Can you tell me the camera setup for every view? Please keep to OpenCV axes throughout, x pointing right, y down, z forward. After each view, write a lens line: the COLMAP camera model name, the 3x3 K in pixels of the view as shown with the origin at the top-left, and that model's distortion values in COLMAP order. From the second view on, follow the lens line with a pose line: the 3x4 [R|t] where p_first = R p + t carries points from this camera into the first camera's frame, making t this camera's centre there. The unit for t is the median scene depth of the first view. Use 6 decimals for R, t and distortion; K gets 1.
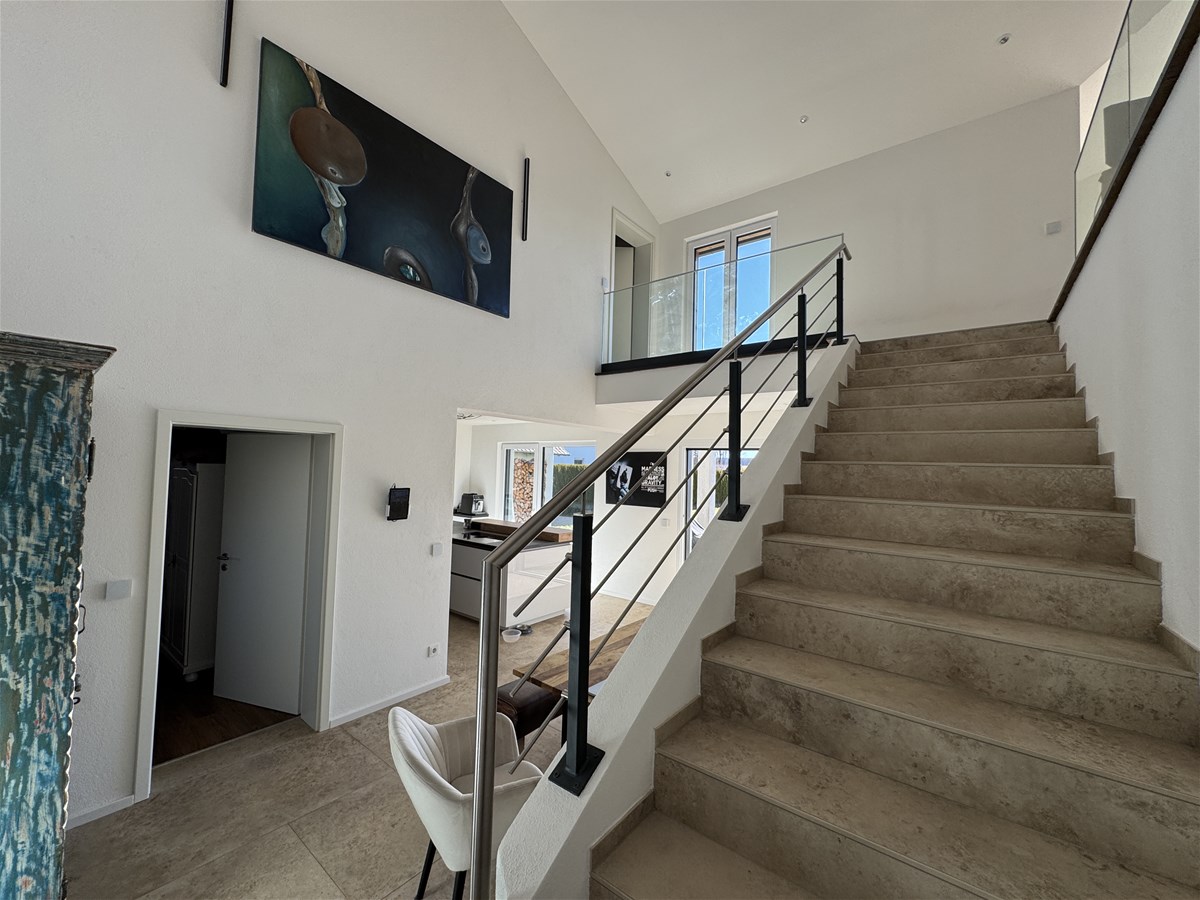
lens RADIAL K [[480.5, 0, 599.3], [0, 480.5, 447.2], [0, 0, 1]] dist [0.000088, -0.000067]
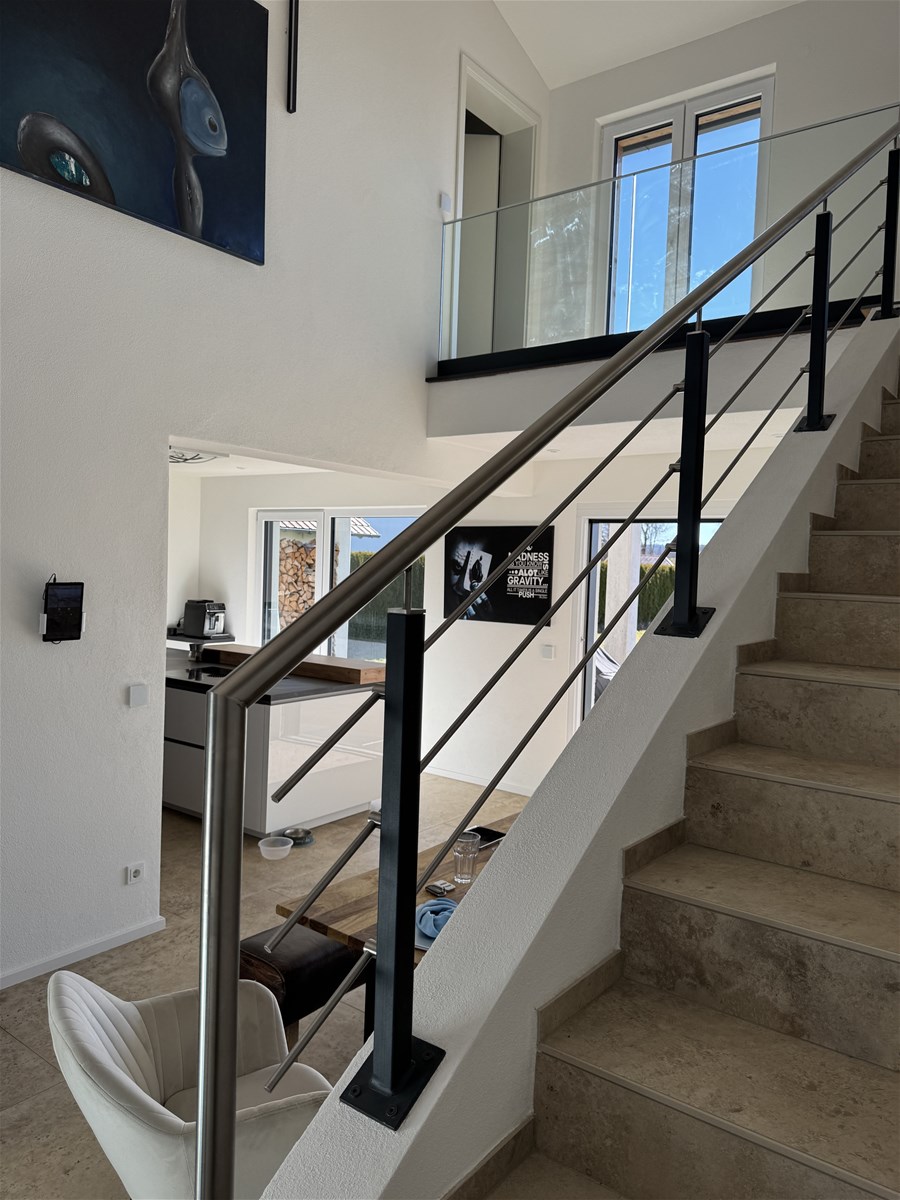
lens RADIAL K [[852.4, 0, 444.9], [0, 852.4, 598.5], [0, 0, 1]] dist [0.060299, -0.069291]
pose [[0.999865, 0.005142, 0.015608, -0.002044], [-0.006517, 0.995978, 0.089358, 0.014128], [-0.015086, -0.089448, 0.995877, 0.027785]]
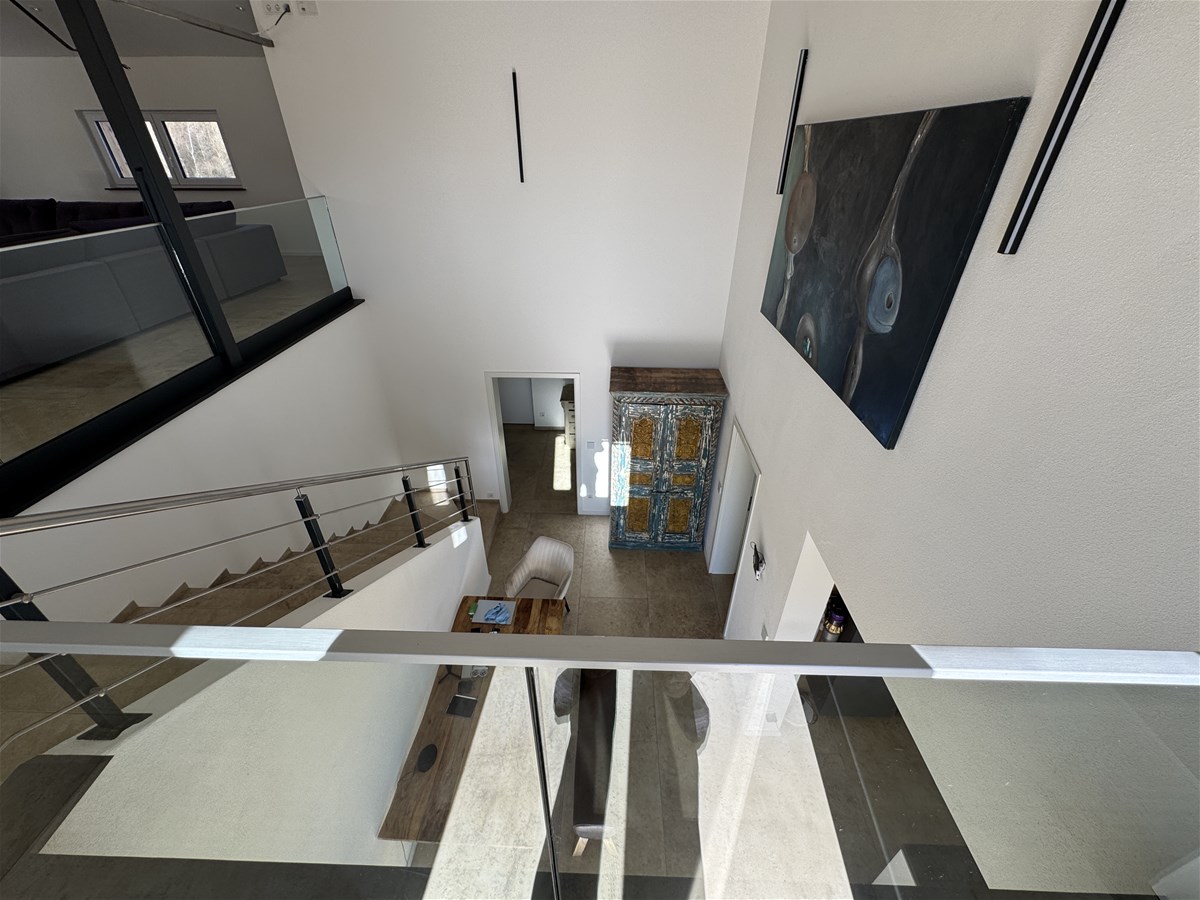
lens RADIAL K [[480.5, 0, 599.3], [0, 480.5, 447.2], [0, 0, 1]] dist [0.000088, -0.000067]
pose [[-0.800605, 0.290170, -0.524245, 0.355317], [-0.002972, 0.872986, 0.487736, -0.657369], [0.599185, 0.392042, -0.698055, 1.542105]]
